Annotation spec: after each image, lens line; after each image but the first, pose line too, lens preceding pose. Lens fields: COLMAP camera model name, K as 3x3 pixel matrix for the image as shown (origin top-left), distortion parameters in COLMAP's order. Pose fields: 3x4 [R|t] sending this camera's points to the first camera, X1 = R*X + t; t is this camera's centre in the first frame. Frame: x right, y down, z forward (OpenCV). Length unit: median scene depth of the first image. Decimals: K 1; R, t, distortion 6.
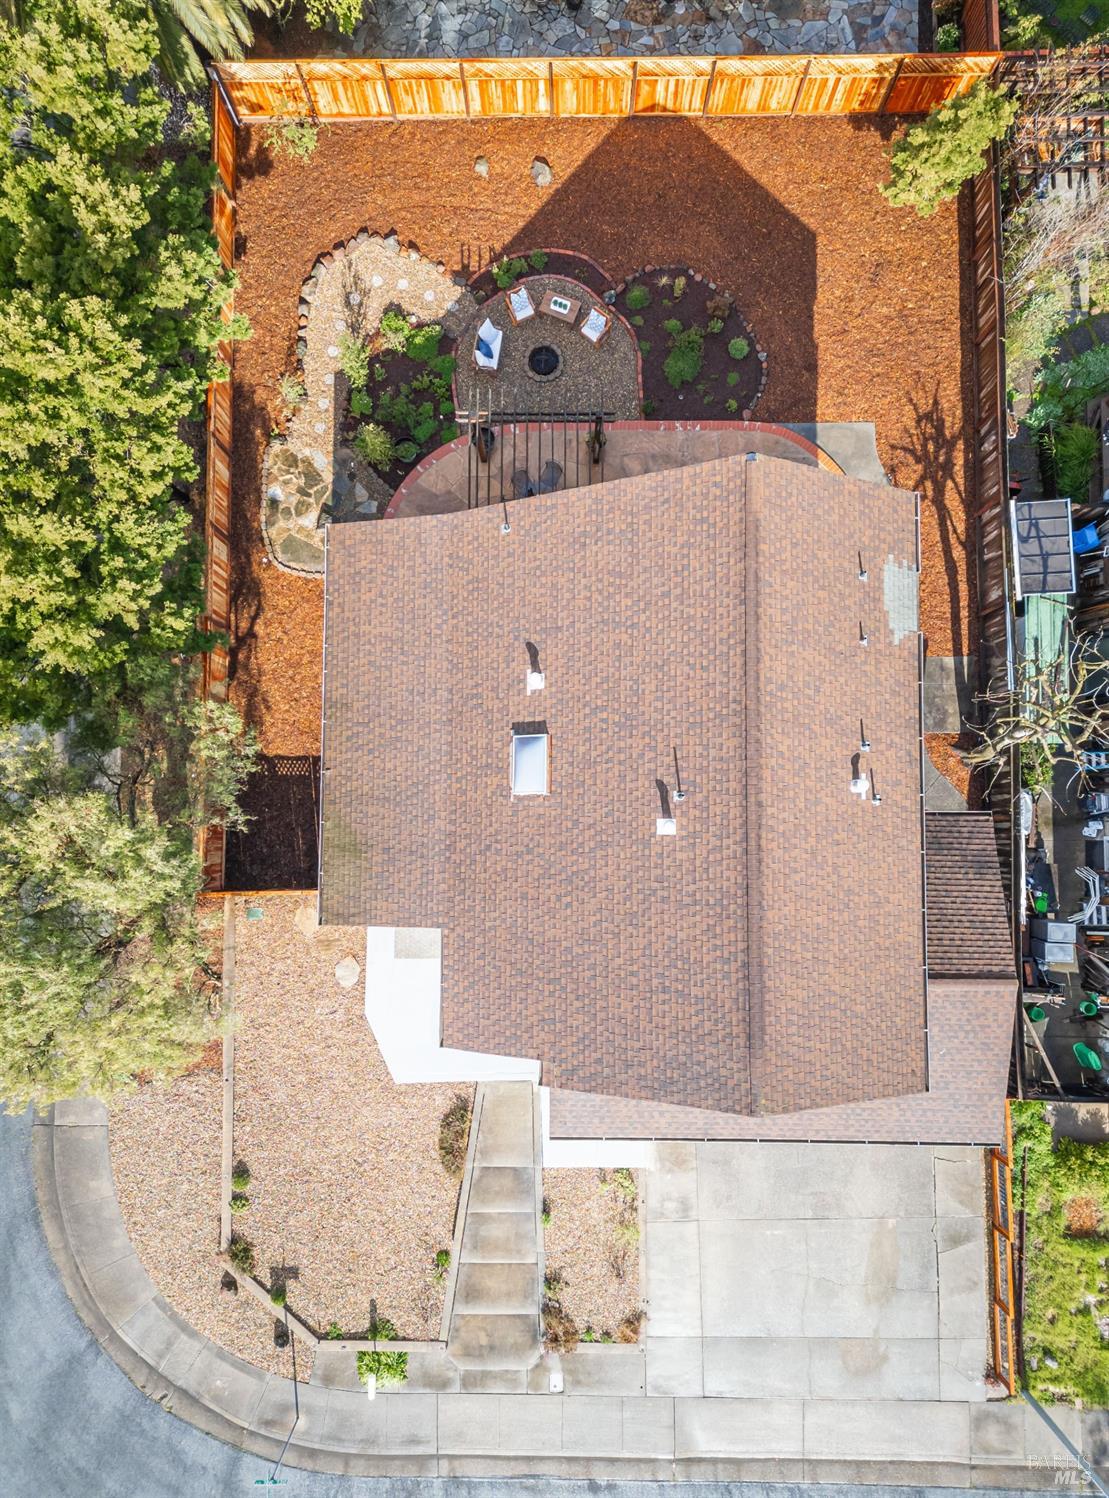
lens RADIAL K [[1104.8, 0, 554.5], [0, 1104.8, 749.0], [0, 0, 1]] dist [0.008799, 0.001872]
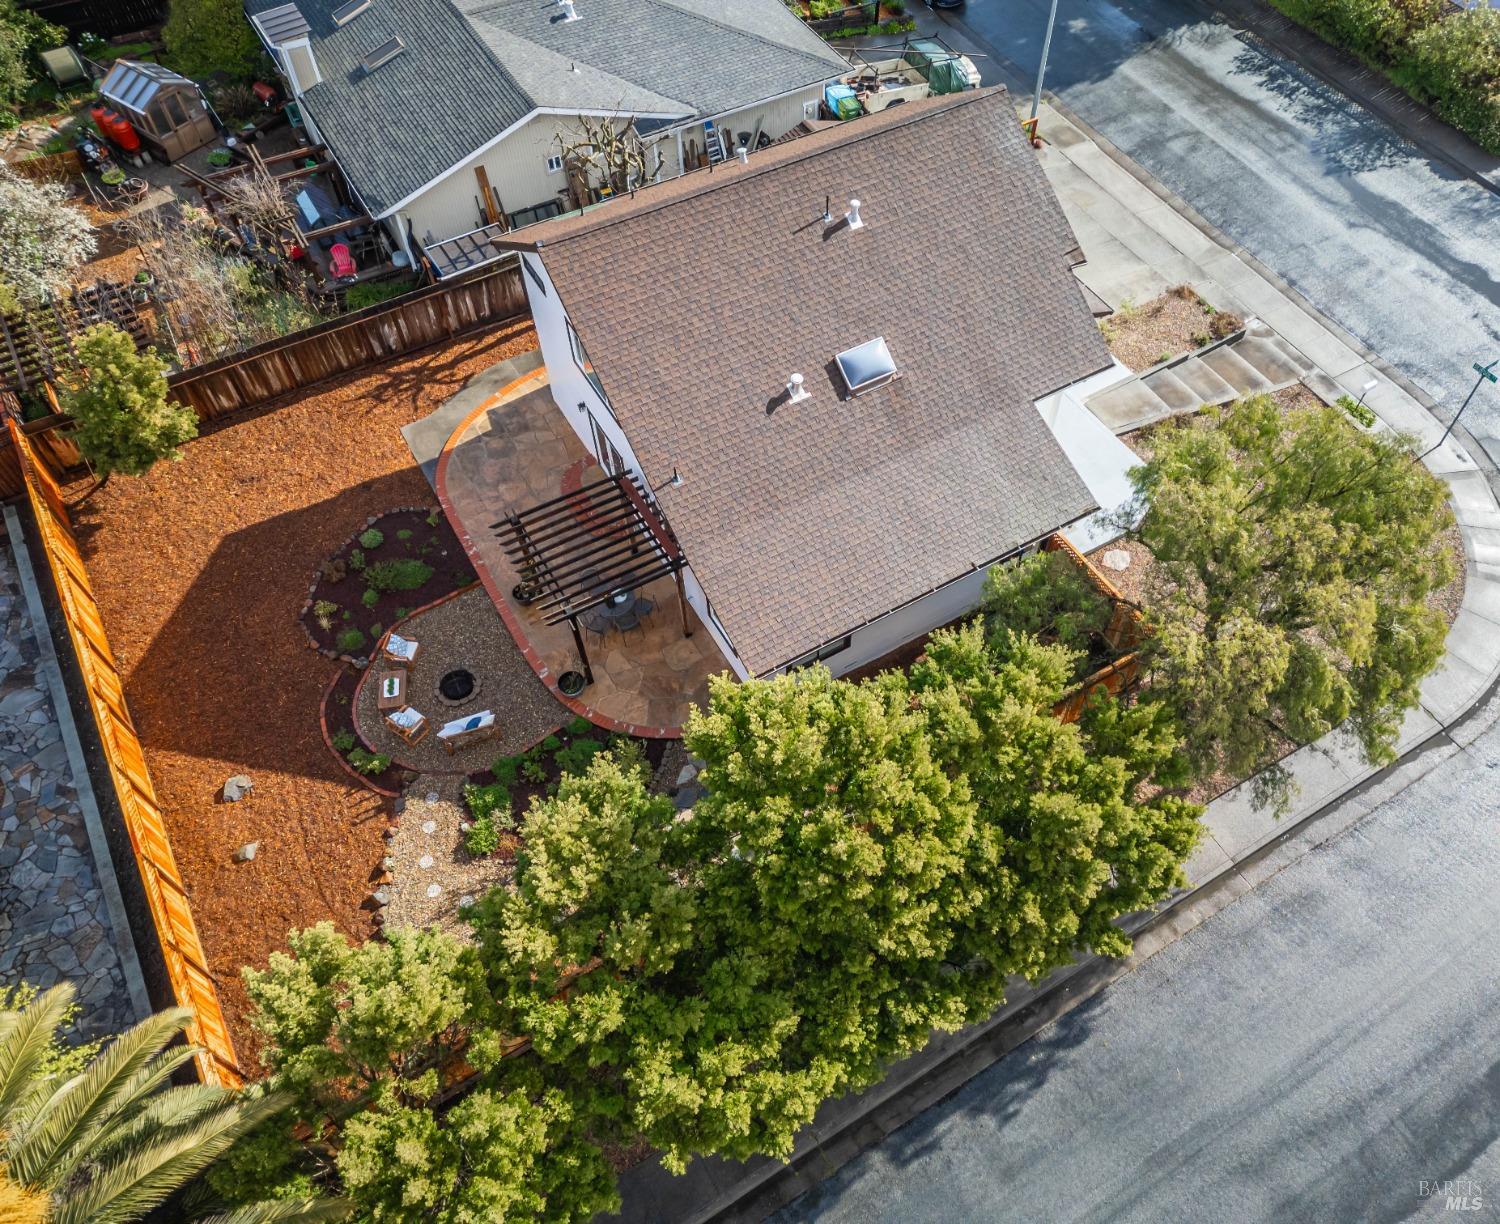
lens RADIAL K [[1173.3, 0, 824.9], [0, 1173.3, 612.0], [0, 0, 1]] dist [-0.008751, -0.001989]
pose [[-0.525560, -0.690746, 0.496646, -0.601388], [0.846734, -0.367994, 0.384215, -0.447892], [-0.082632, 0.622455, 0.778281, 0.209833]]
